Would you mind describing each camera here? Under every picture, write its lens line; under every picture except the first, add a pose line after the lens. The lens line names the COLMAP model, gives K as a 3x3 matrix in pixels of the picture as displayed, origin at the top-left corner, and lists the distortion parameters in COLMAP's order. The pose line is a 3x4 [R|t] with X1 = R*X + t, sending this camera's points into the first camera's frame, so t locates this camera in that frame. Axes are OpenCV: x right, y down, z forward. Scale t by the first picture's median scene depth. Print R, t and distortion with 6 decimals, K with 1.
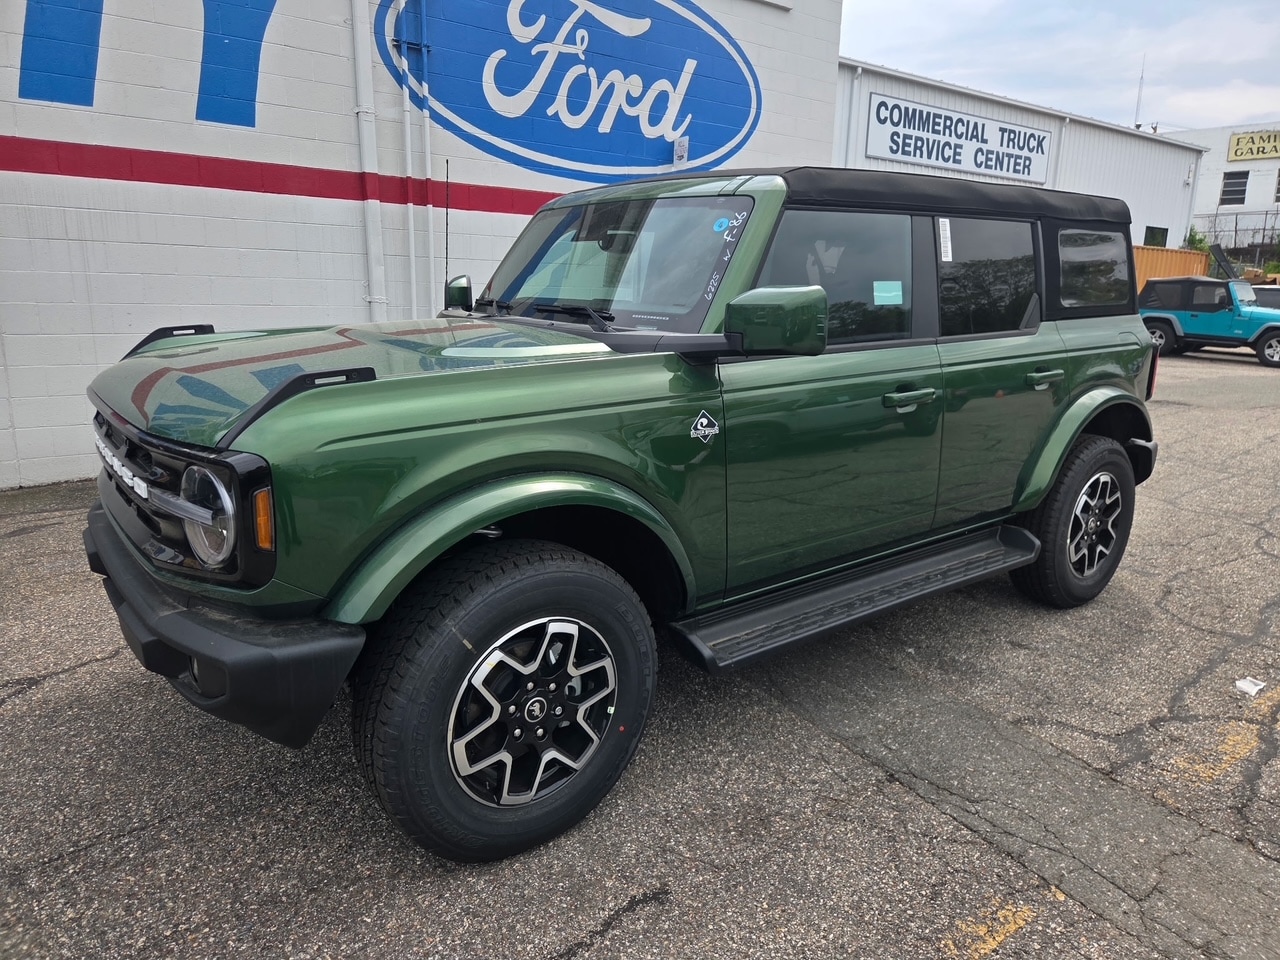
lens RADIAL K [[889.6, 0, 640.0], [0, 889.6, 480.0], [0, 0, 1]] dist [0.072437, -0.060623]
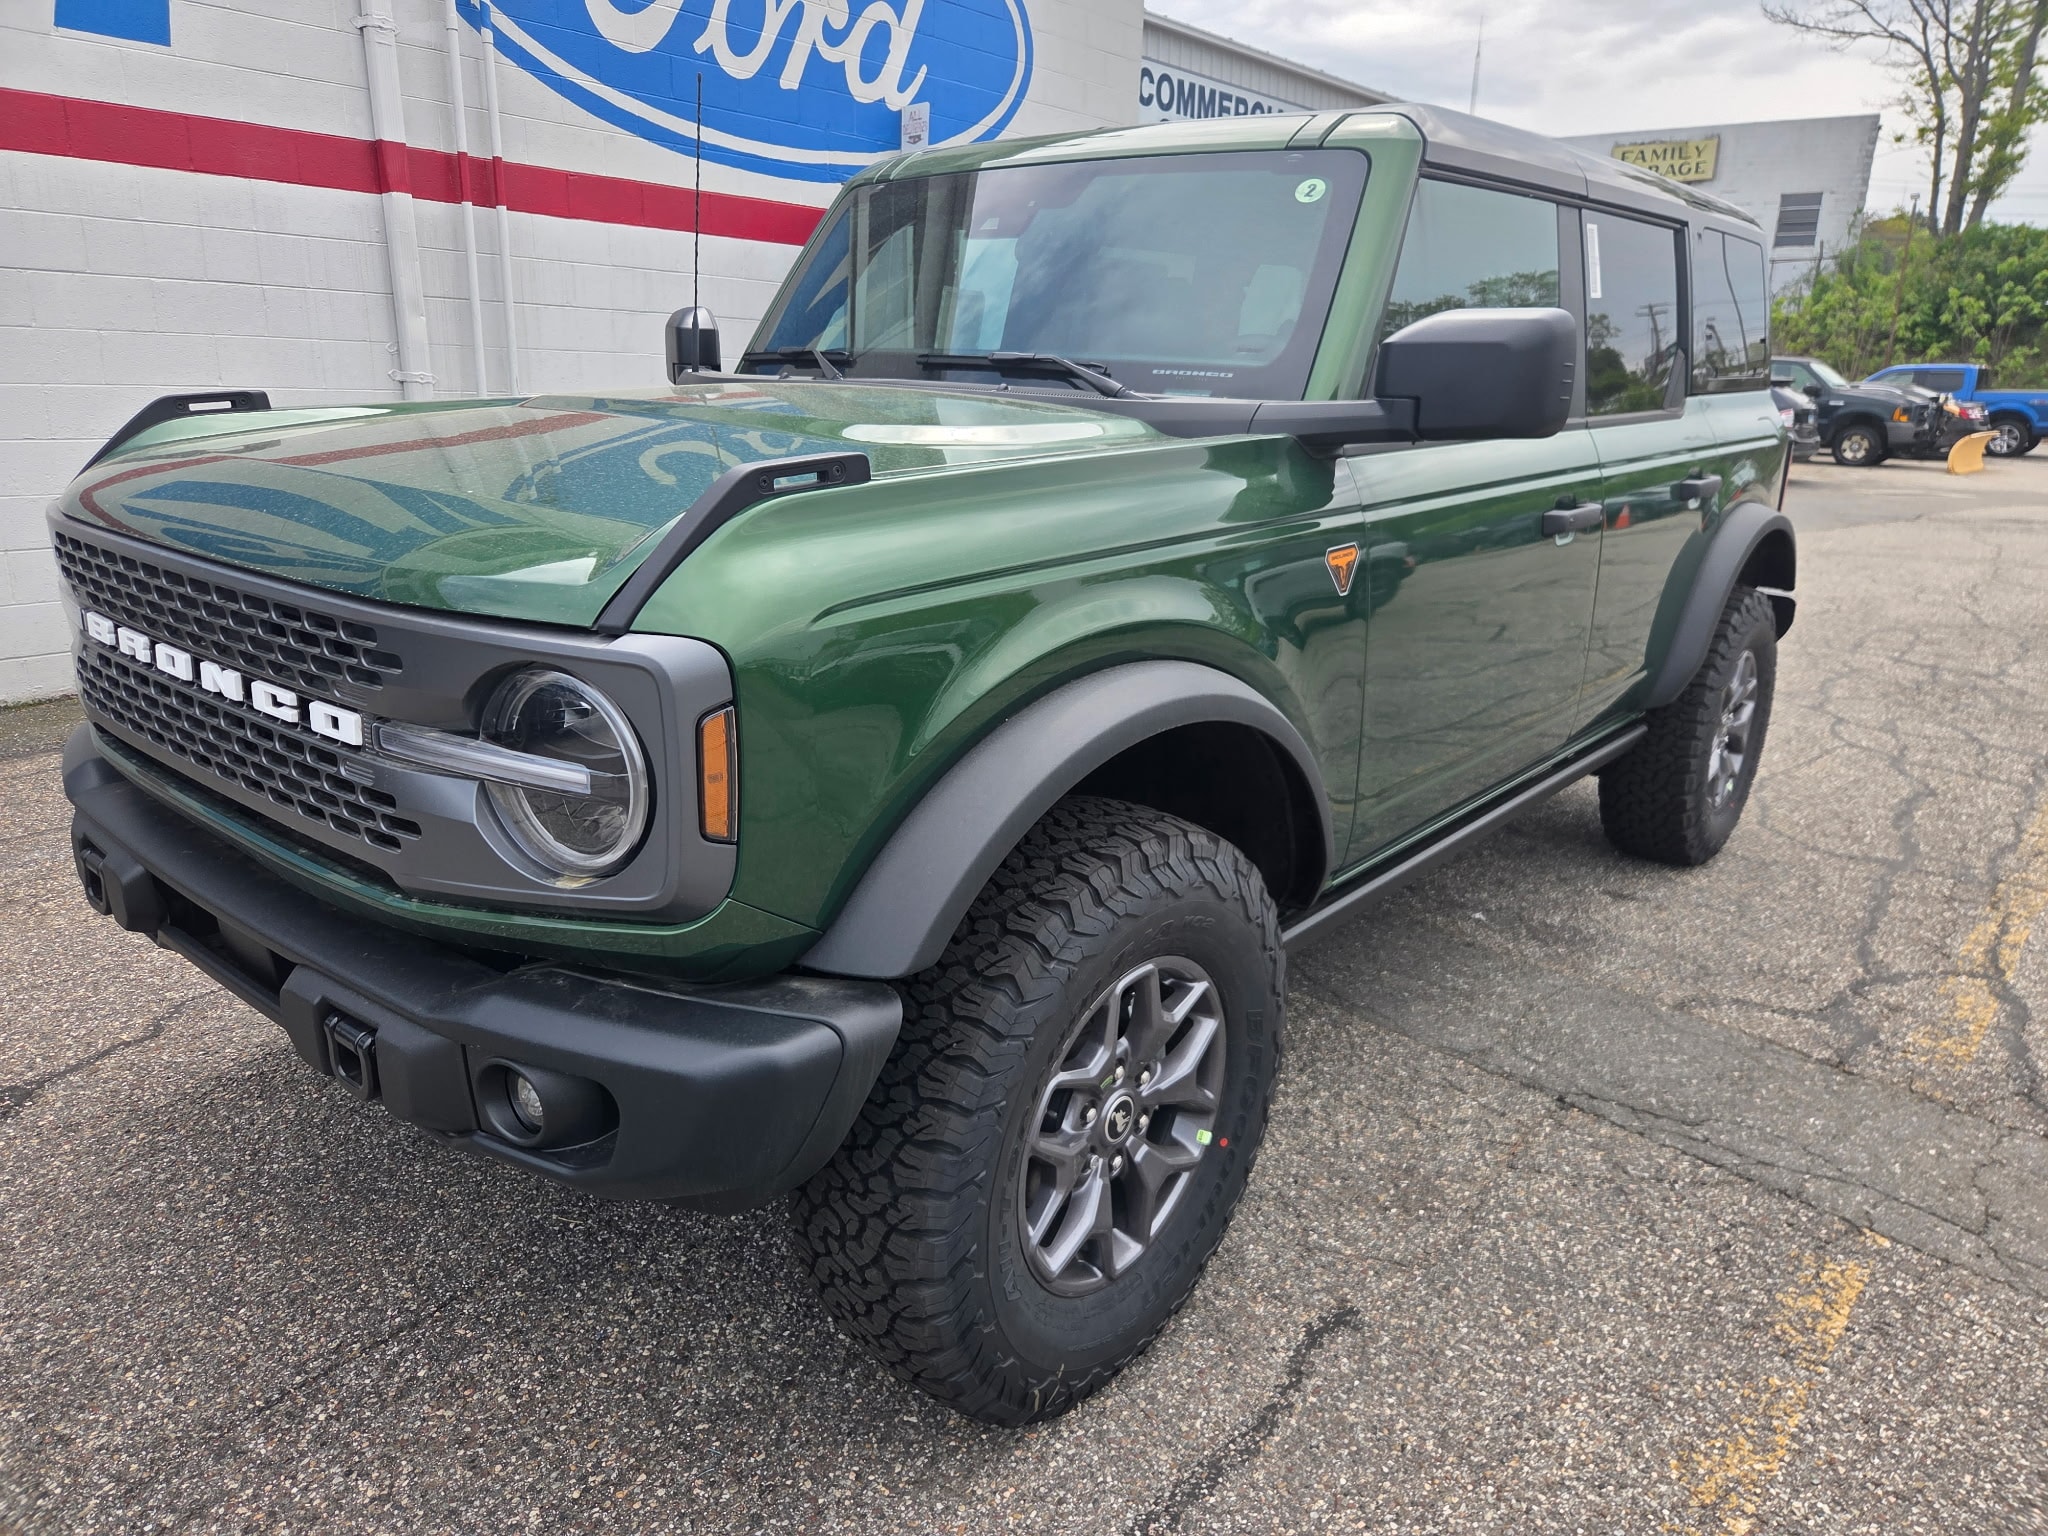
lens RADIAL K [[1460.5, 0, 1021.9], [0, 1460.5, 752.0], [0, 0, 1]] dist [0.071020, -0.059808]
pose [[0.976224, -0.052333, 0.210353, -0.201430], [0.044508, 0.998135, 0.041769, 0.012287], [-0.212147, -0.031413, 0.976733, 0.038061]]
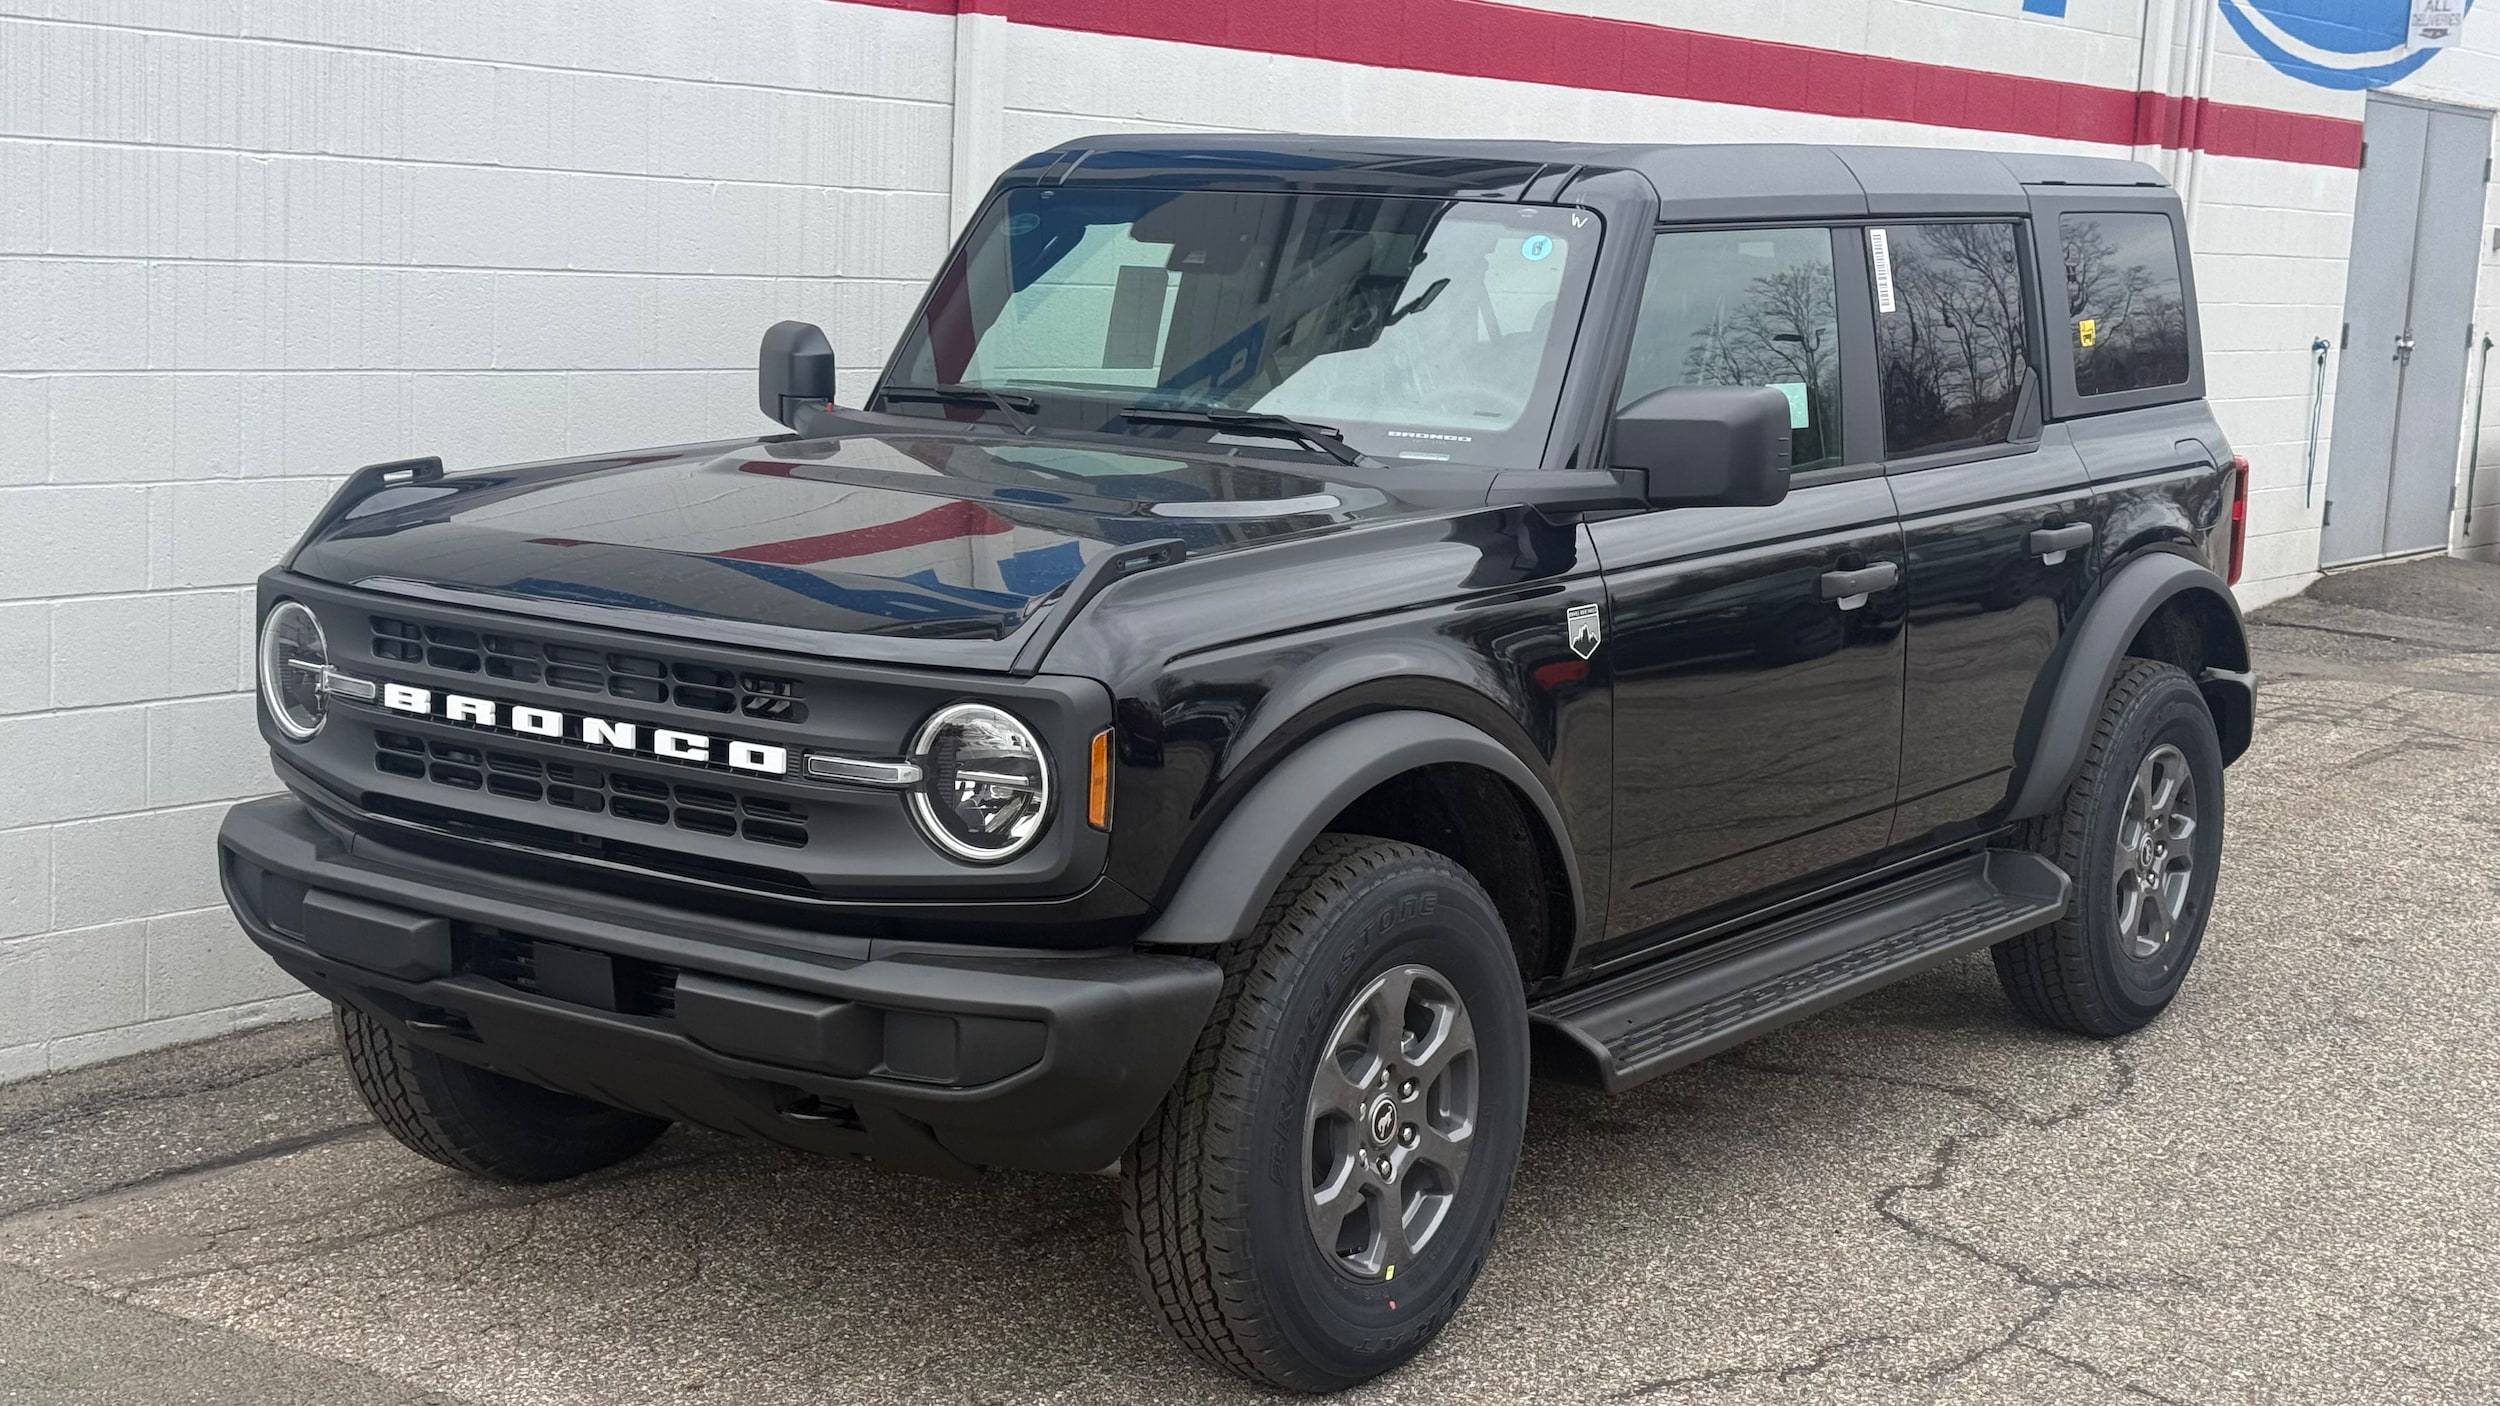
lens RADIAL K [[3732.8, 0, 1250.0], [0, 3732.8, 703.0], [0, 0, 1]] dist [-0.442222, 4.818428]
pose [[0.960649, -0.034324, 0.275636, -0.544589], [0.056452, 0.995751, -0.072750, 0.098916], [-0.271968, 0.085447, 0.958505, -0.825713]]
